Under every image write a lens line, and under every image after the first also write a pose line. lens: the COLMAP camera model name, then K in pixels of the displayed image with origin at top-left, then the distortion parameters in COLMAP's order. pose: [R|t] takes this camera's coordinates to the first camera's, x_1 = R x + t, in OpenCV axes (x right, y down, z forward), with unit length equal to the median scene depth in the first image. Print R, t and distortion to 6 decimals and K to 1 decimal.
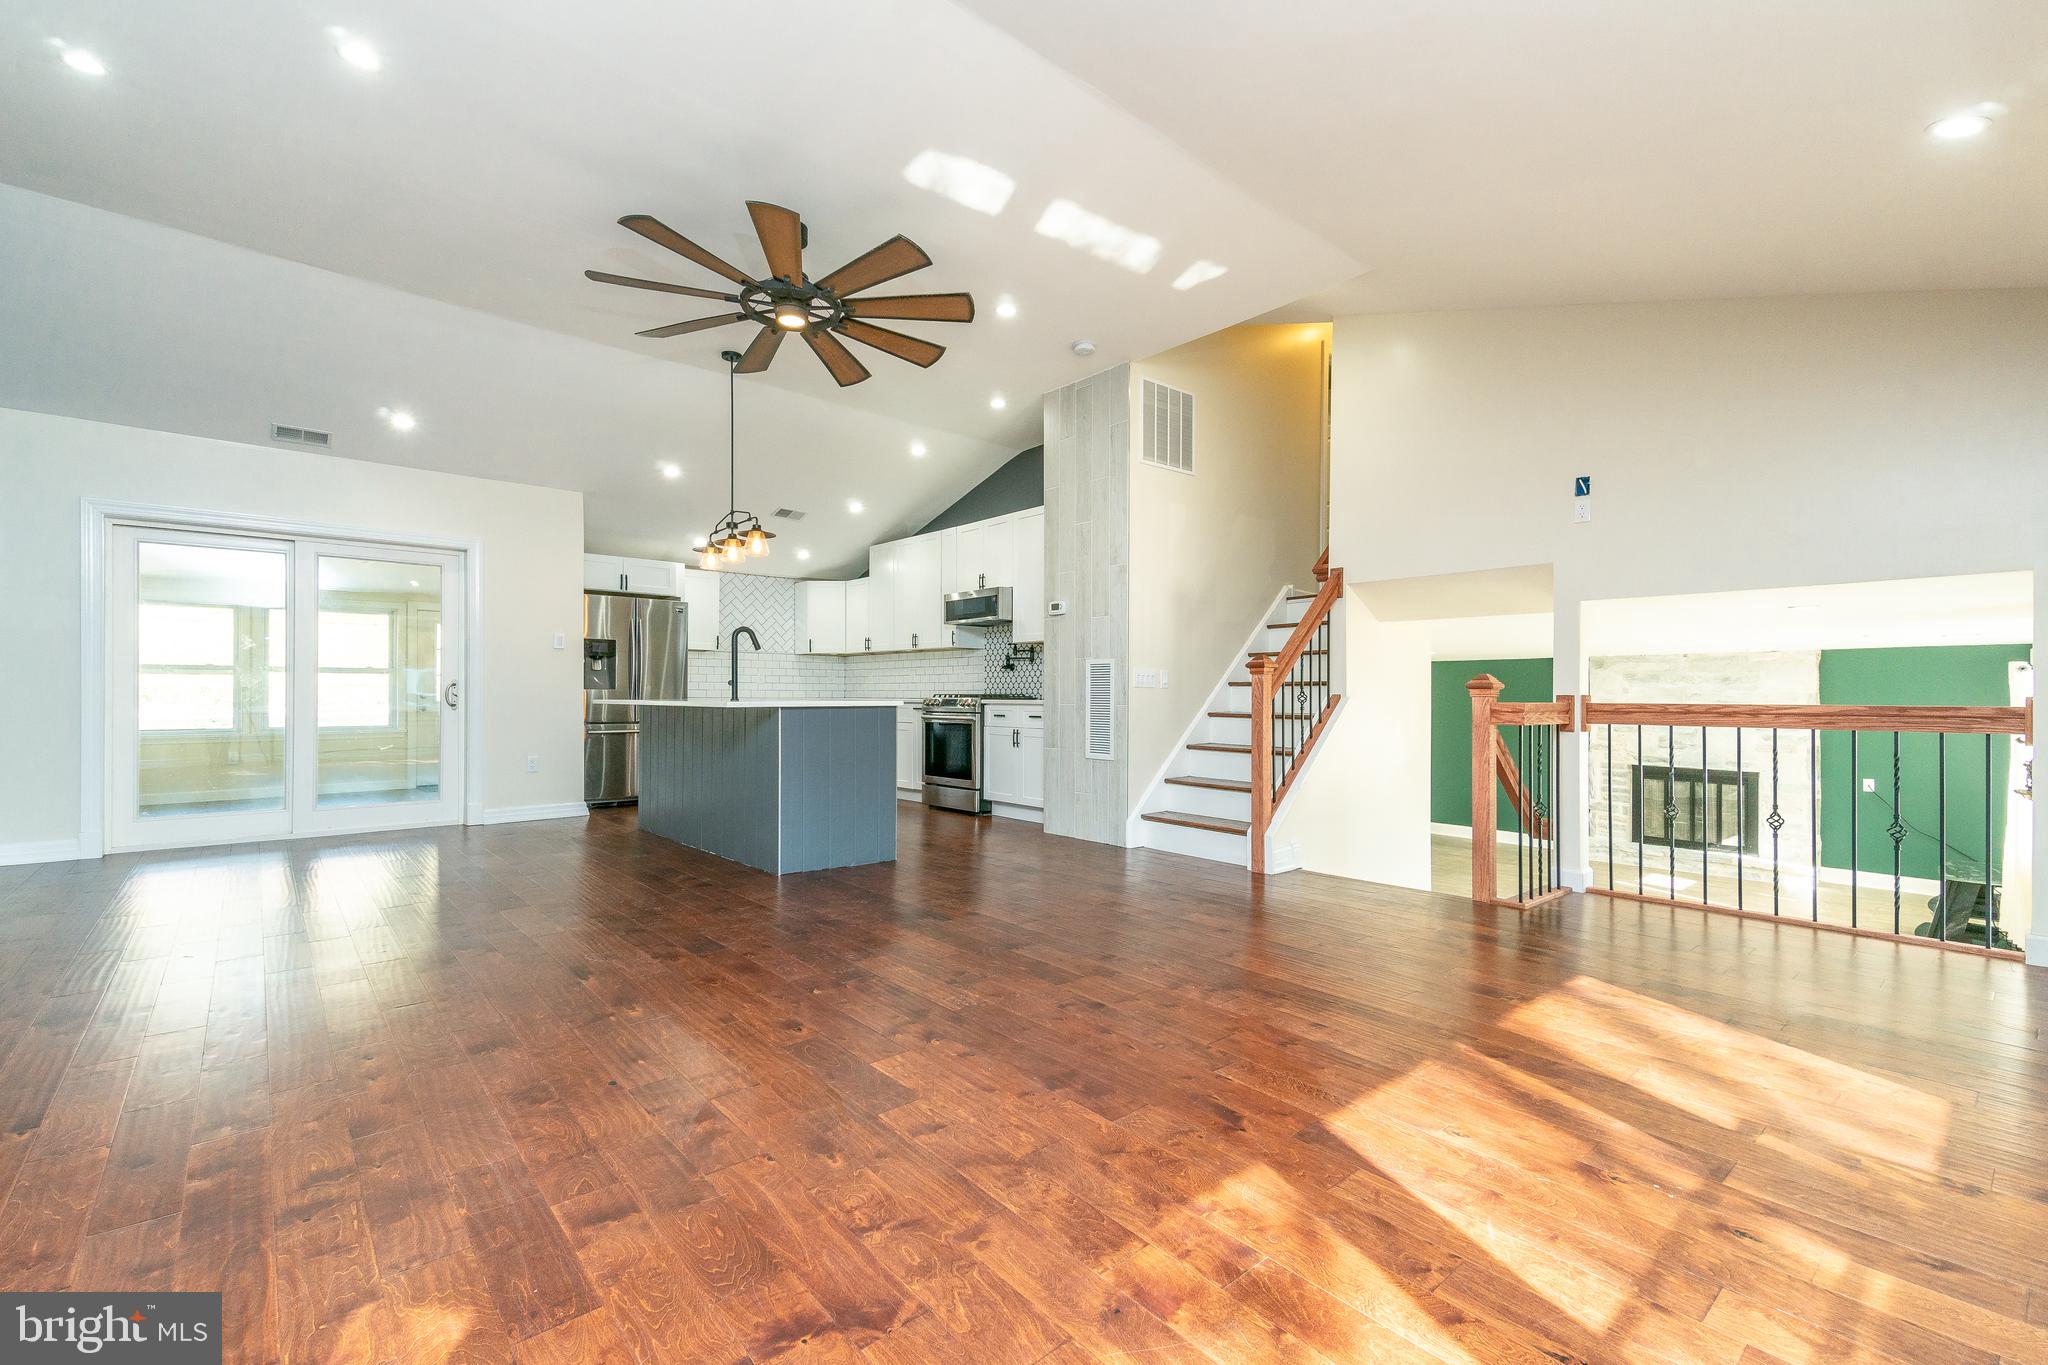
lens RADIAL K [[870.6, 0, 1017.7], [0, 870.6, 689.7], [0, 0, 1]] dist [0.049834, -0.014624]
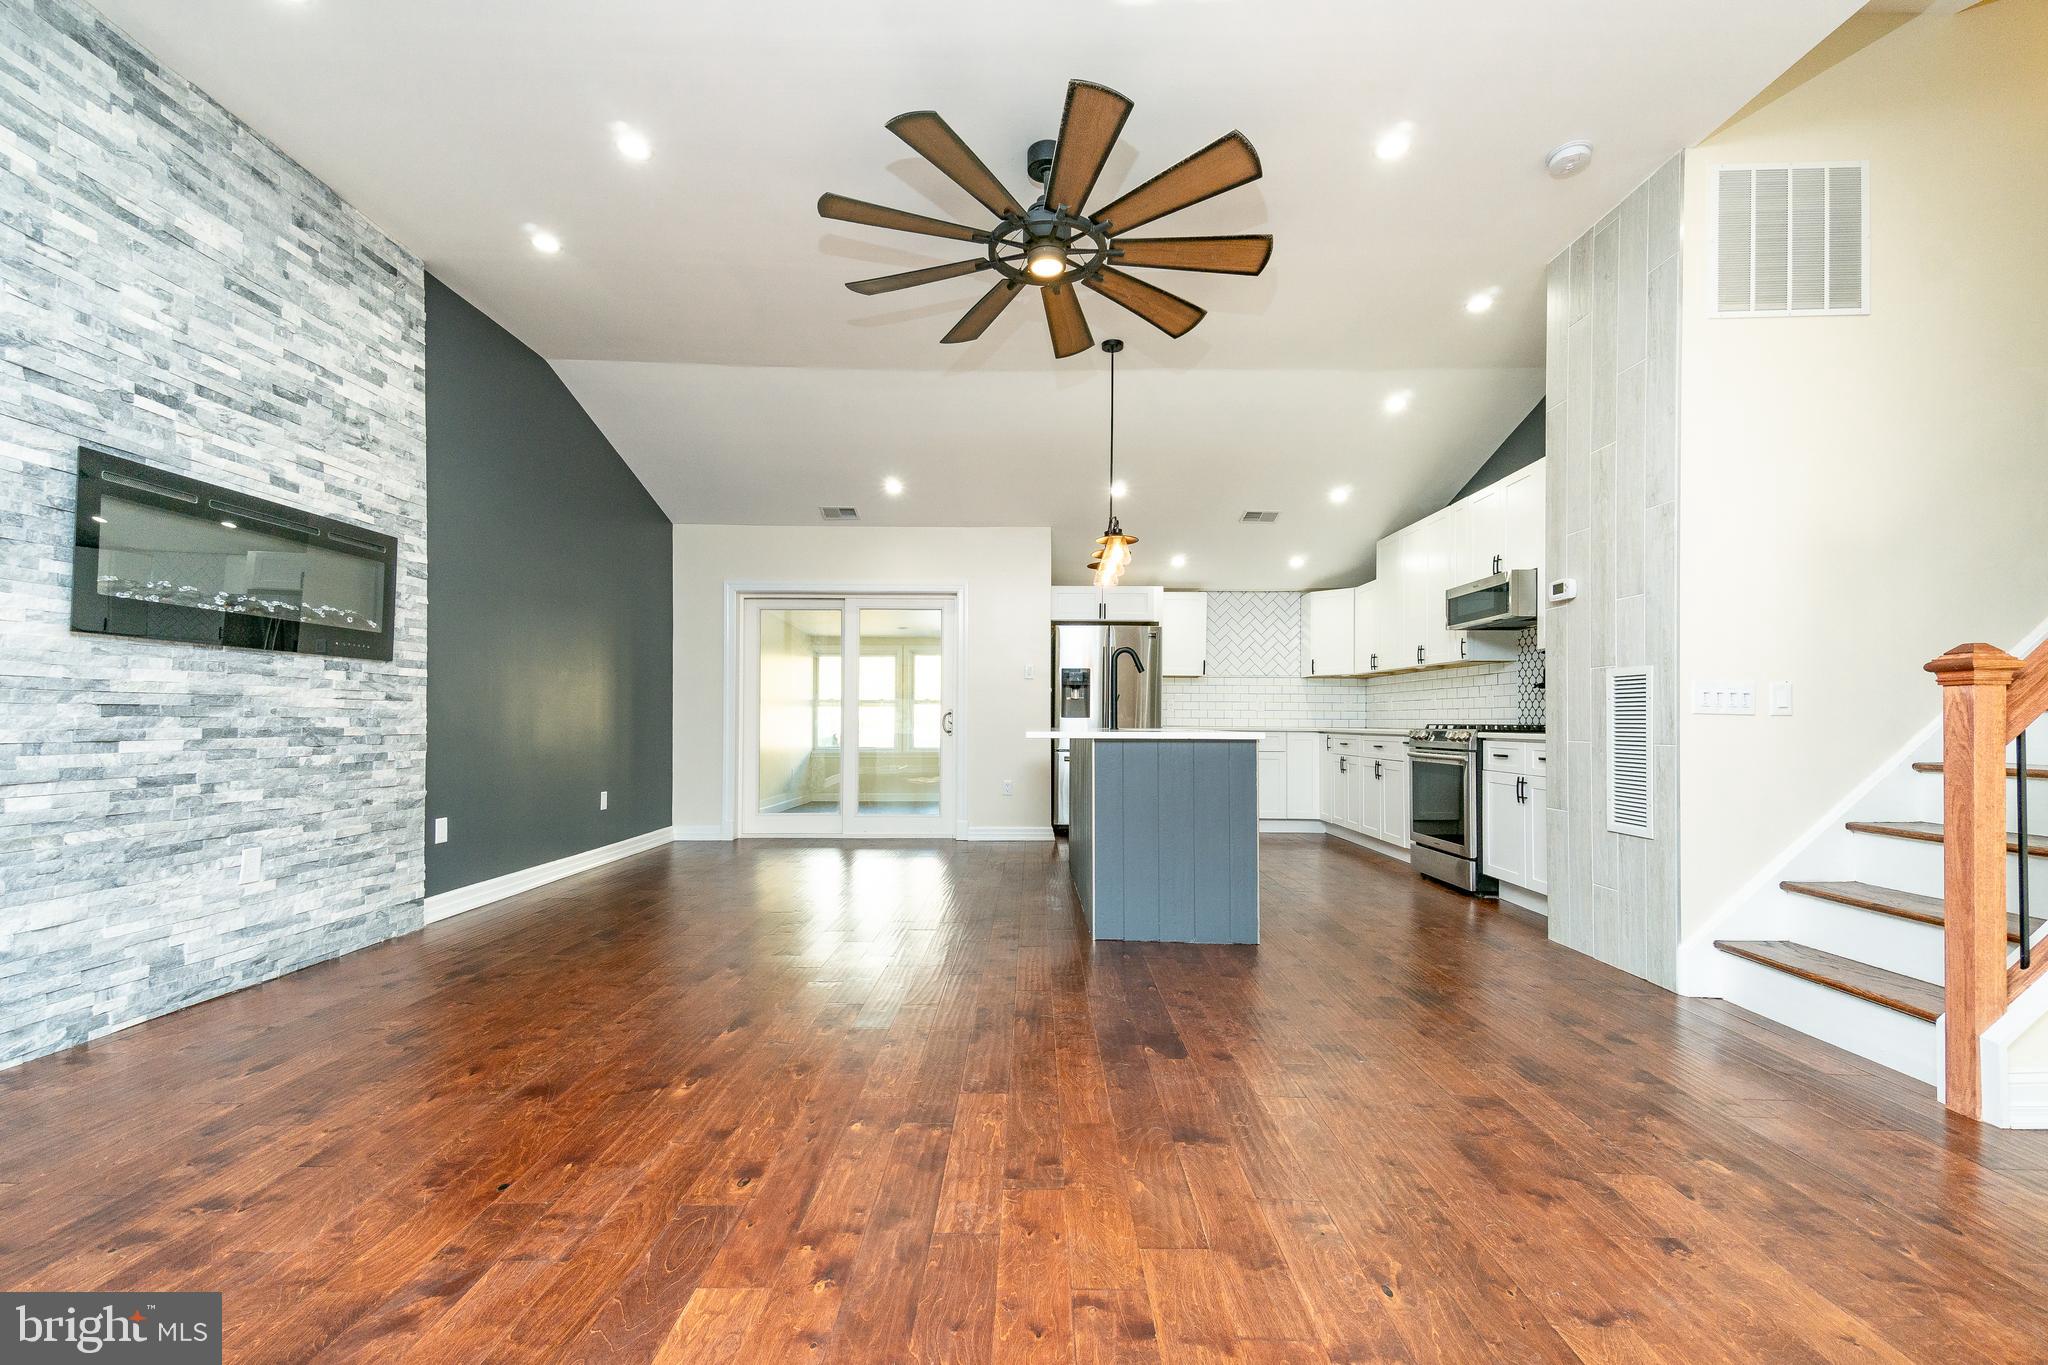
lens RADIAL K [[870.6, 0, 1022.3], [0, 870.6, 706.4], [0, 0, 1]] dist [0.049834, -0.014624]
pose [[0.752381, -0.009475, -0.658660, 0.159702], [0.000673, 0.999907, -0.013615, 0.000084], [0.658728, 0.009801, 0.752317, 0.229465]]
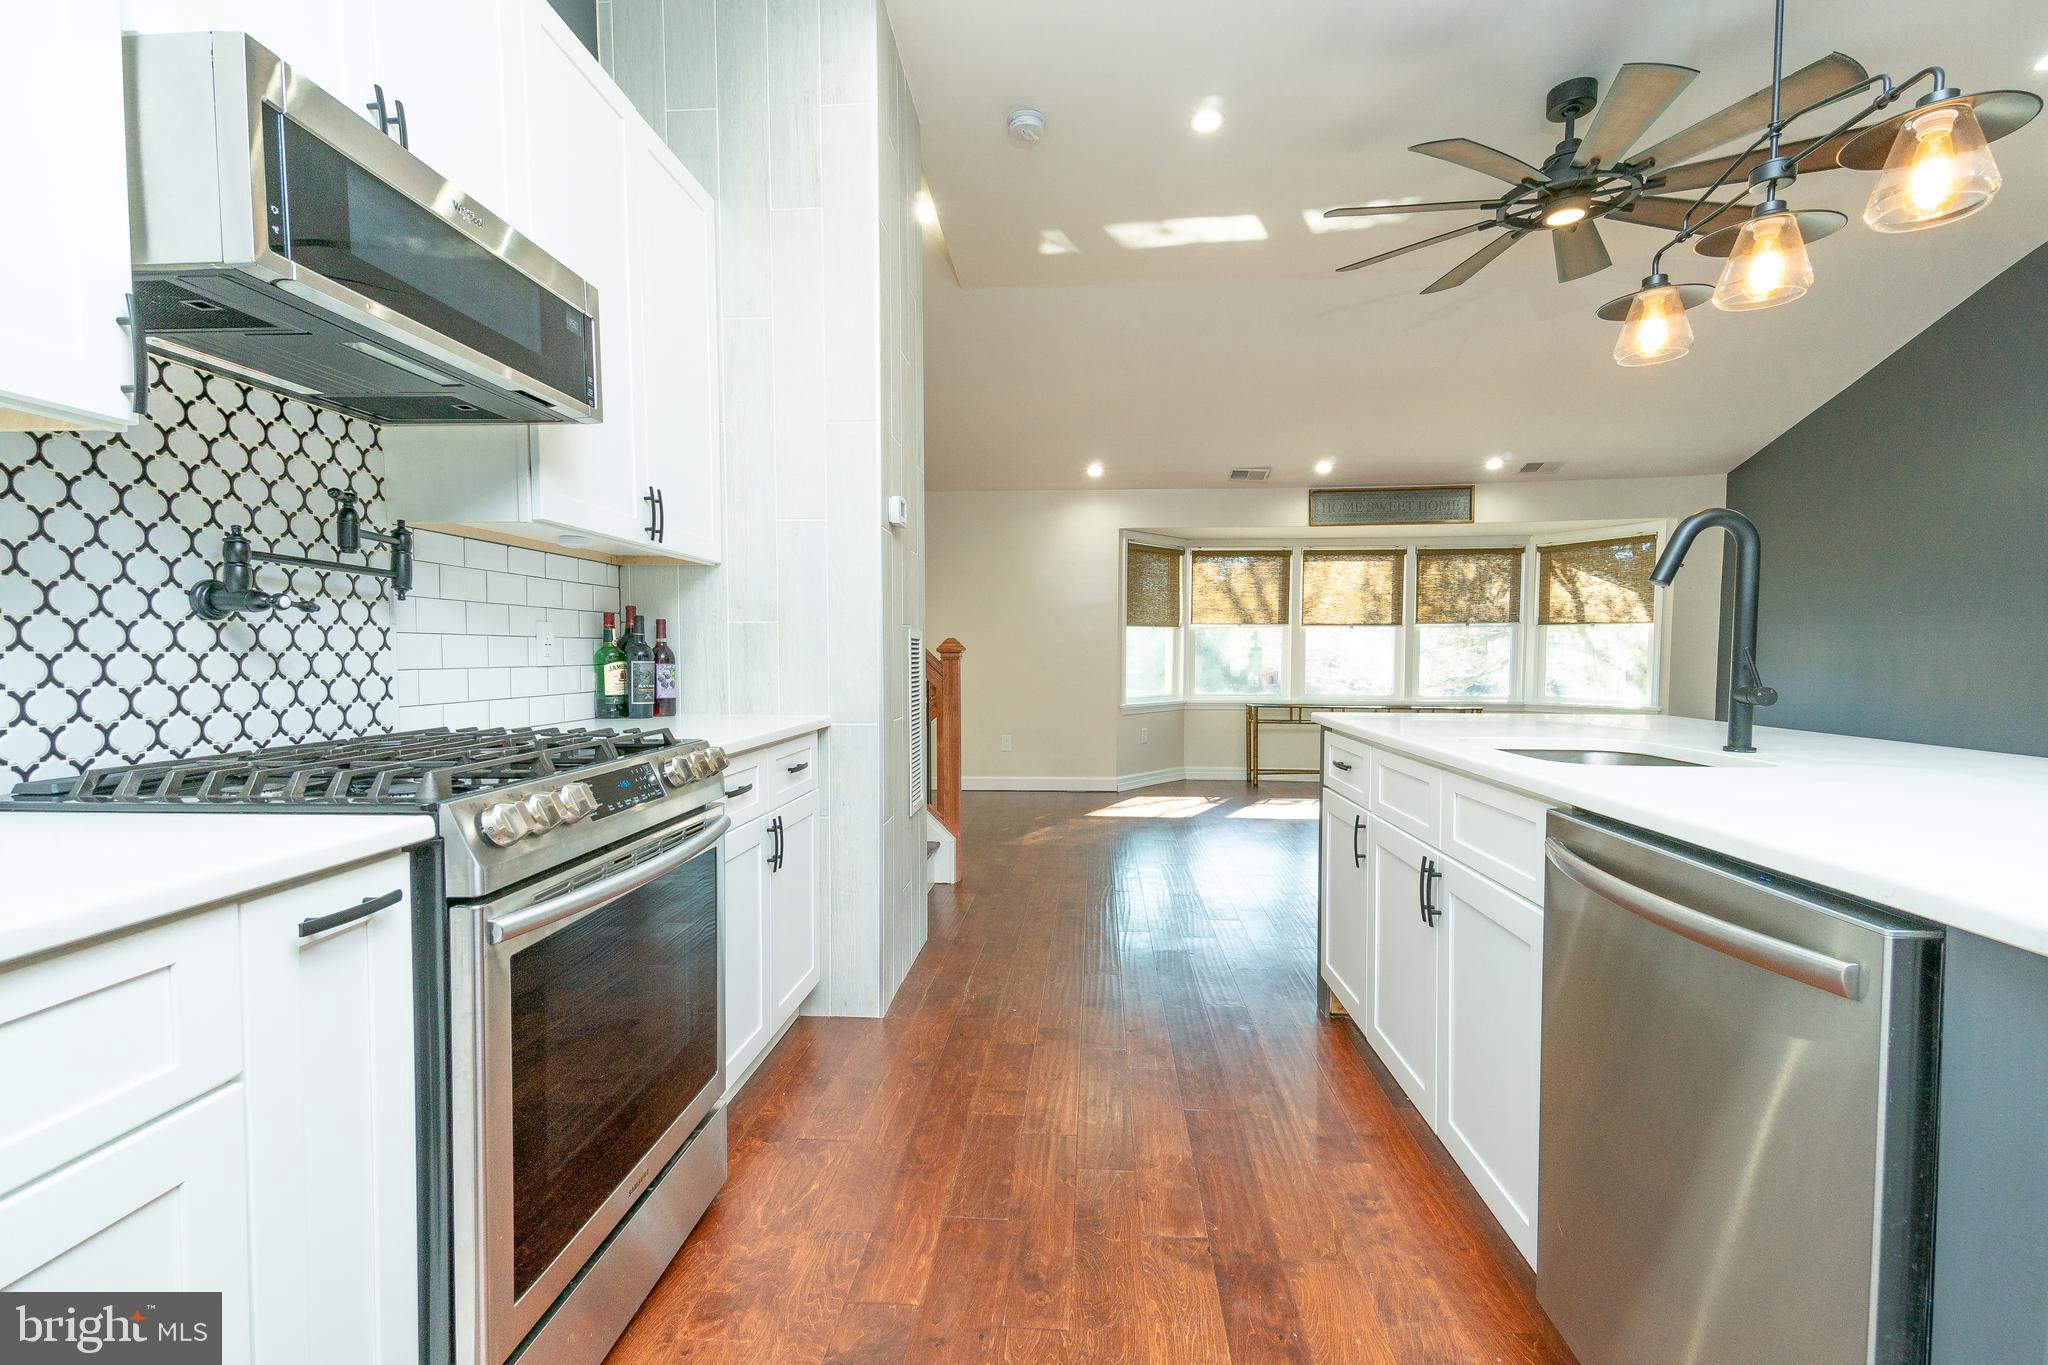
lens RADIAL K [[924.4, 0, 1014.8], [0, 924.4, 689.8], [0, 0, 1]] dist [0.047576, -0.009671]
pose [[-0.702830, -0.031606, 0.710655, -0.317928], [-0.004923, 0.999205, 0.039570, -0.018126], [-0.711341, 0.024313, -0.702427, 1.185809]]
